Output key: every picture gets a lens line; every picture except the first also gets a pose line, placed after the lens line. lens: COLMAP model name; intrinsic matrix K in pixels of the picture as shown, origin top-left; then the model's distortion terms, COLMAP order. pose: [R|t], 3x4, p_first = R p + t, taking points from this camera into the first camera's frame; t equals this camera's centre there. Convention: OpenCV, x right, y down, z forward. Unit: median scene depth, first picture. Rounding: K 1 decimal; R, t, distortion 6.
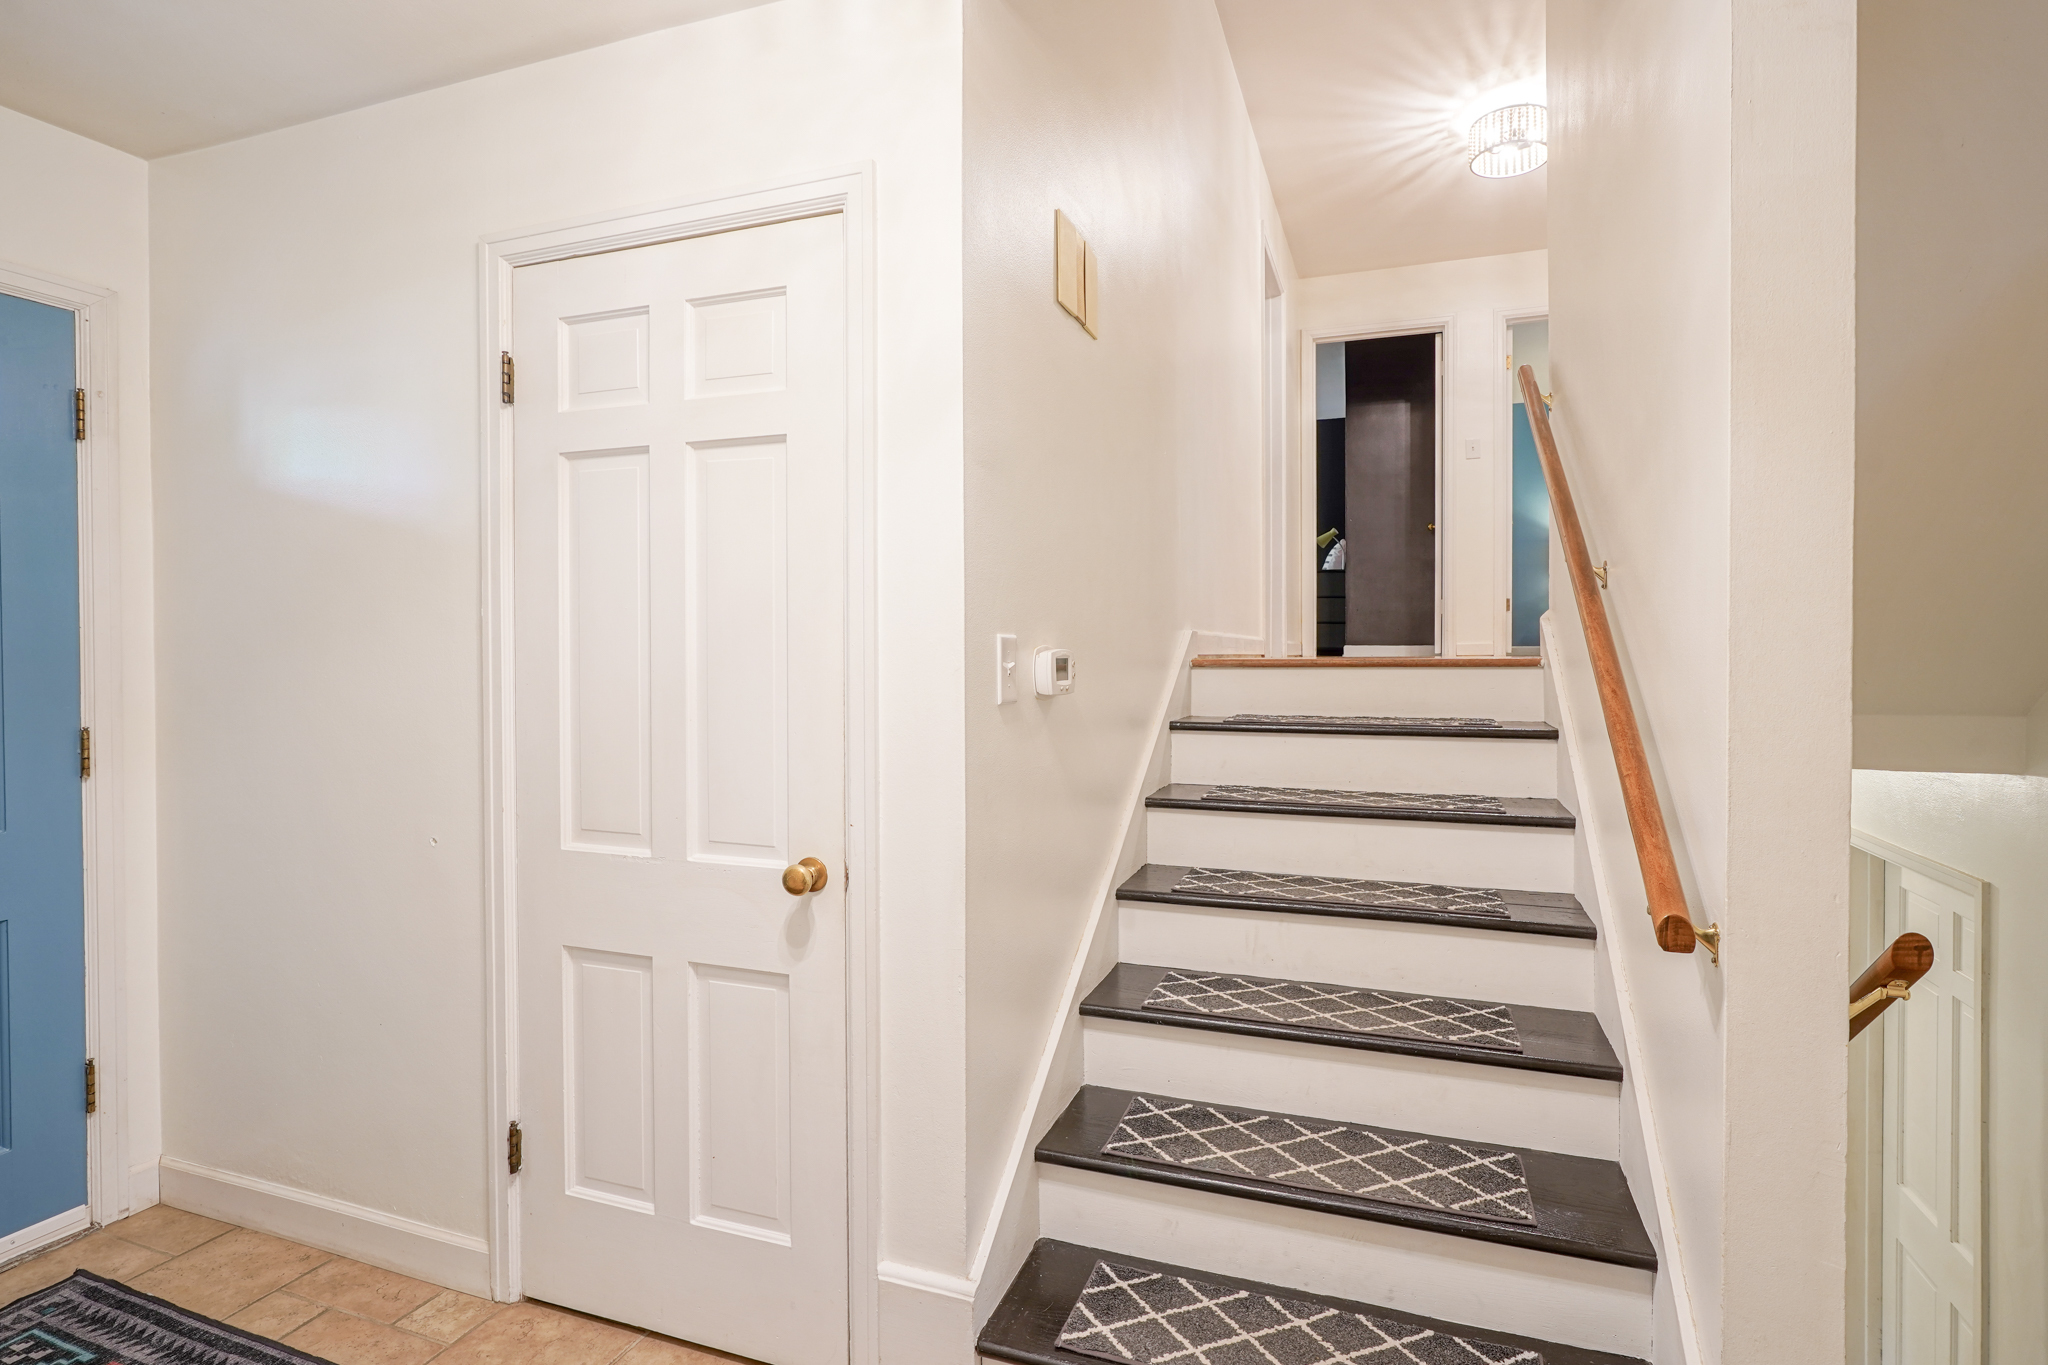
lens RADIAL K [[945.7, 0, 1019.1], [0, 945.7, 678.1], [0, 0, 1]] dist [-0.008045, 0.003133]
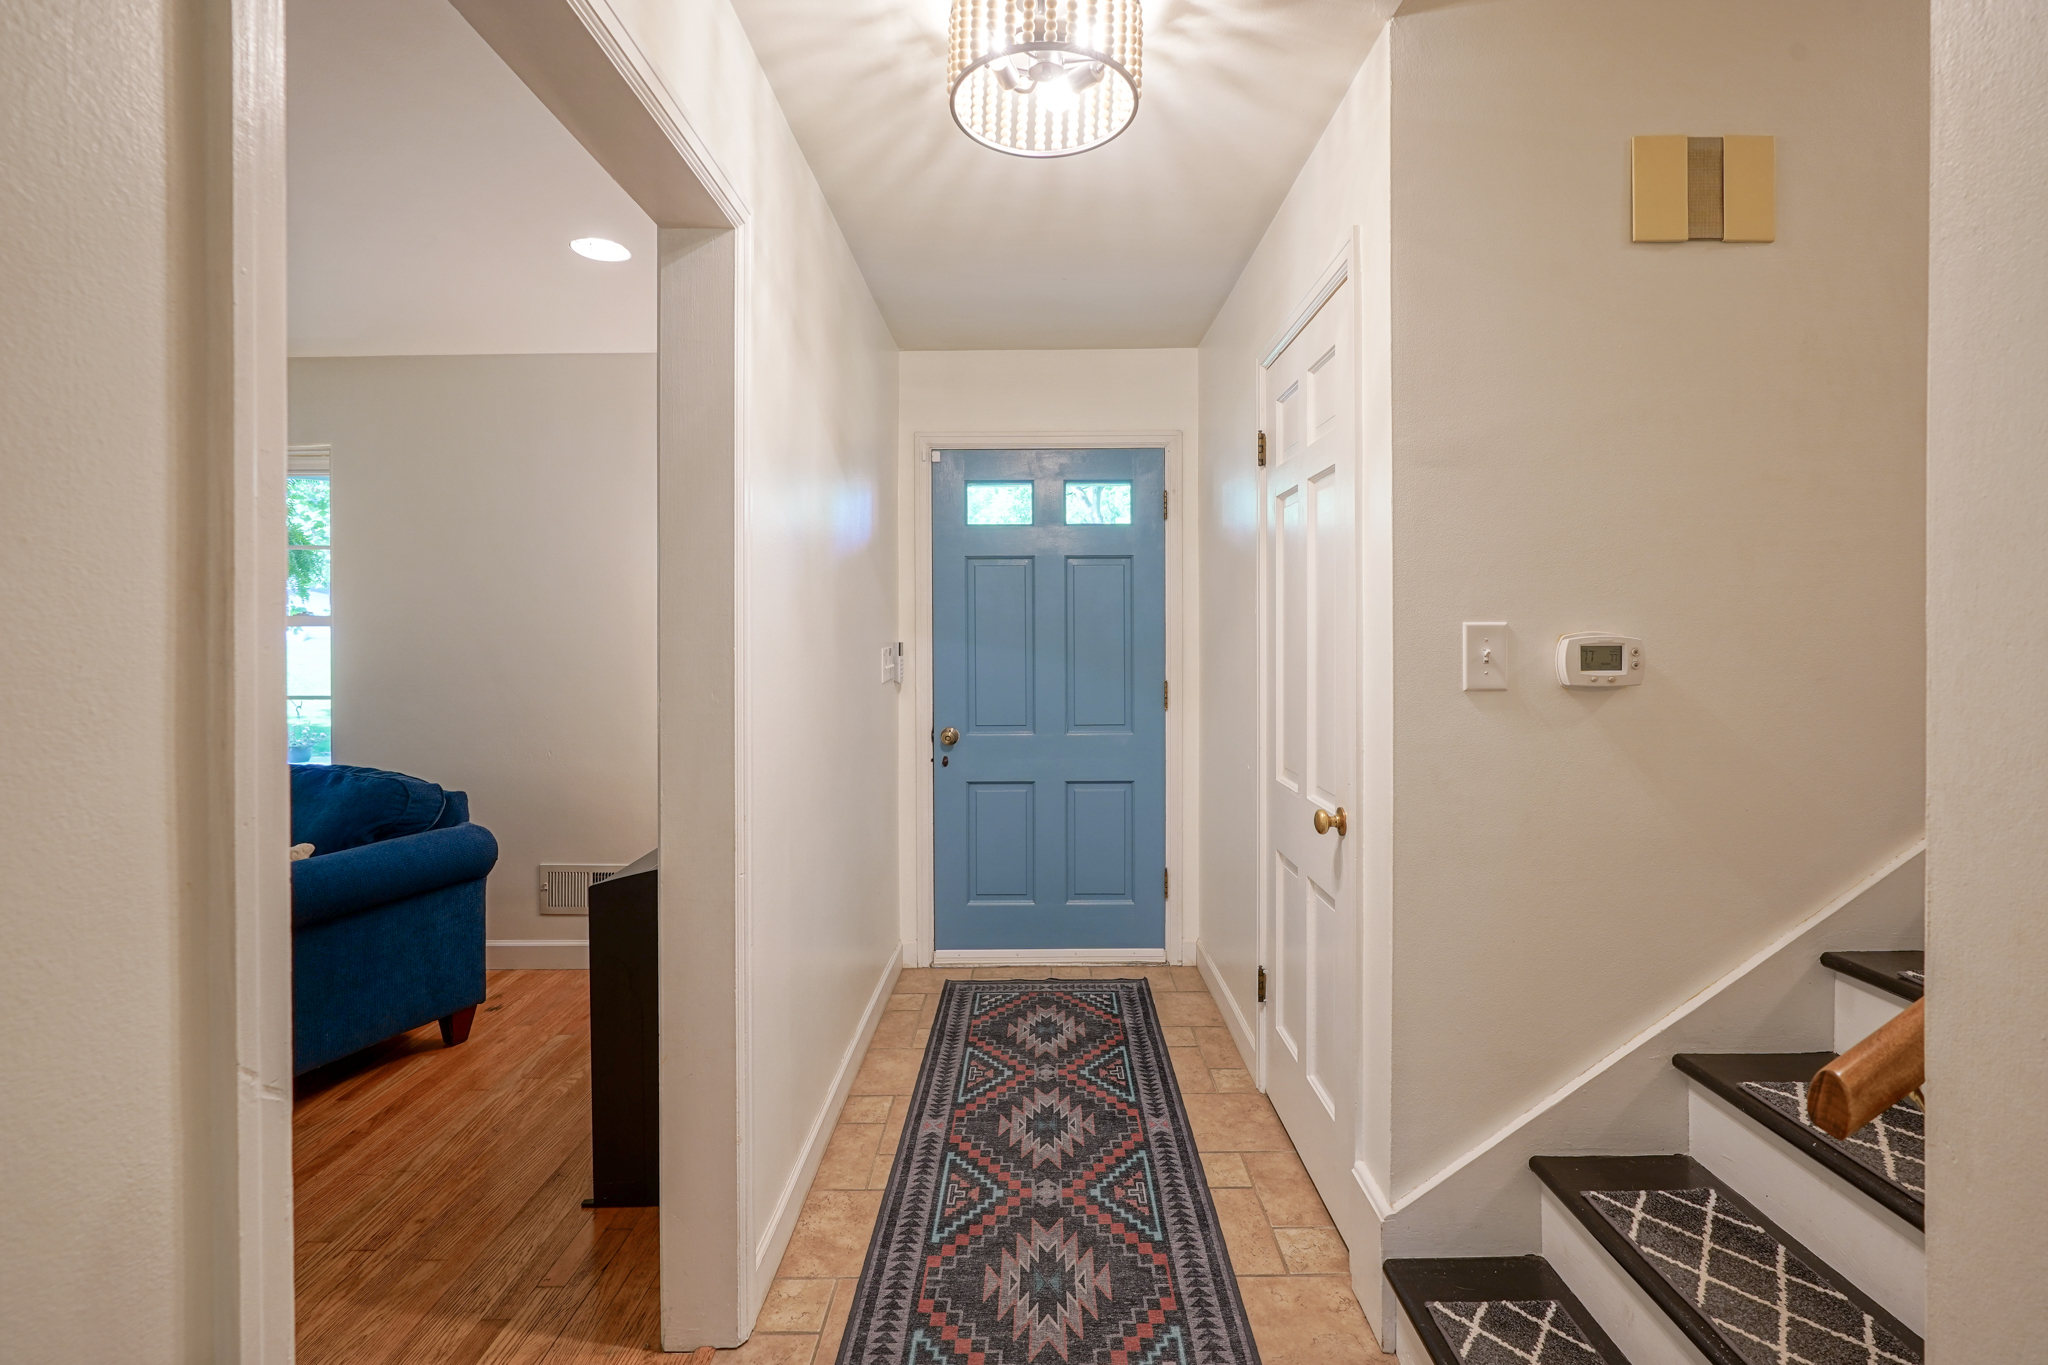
lens RADIAL K [[918.1, 0, 1027.4], [0, 918.1, 654.4], [0, 0, 1]] dist [0.000683, 0.000541]
pose [[0.350957, 0.012503, -0.936308, 0.645838], [-0.010554, 0.999900, 0.009396, -0.013455], [0.936332, 0.006585, 0.351053, 0.175015]]
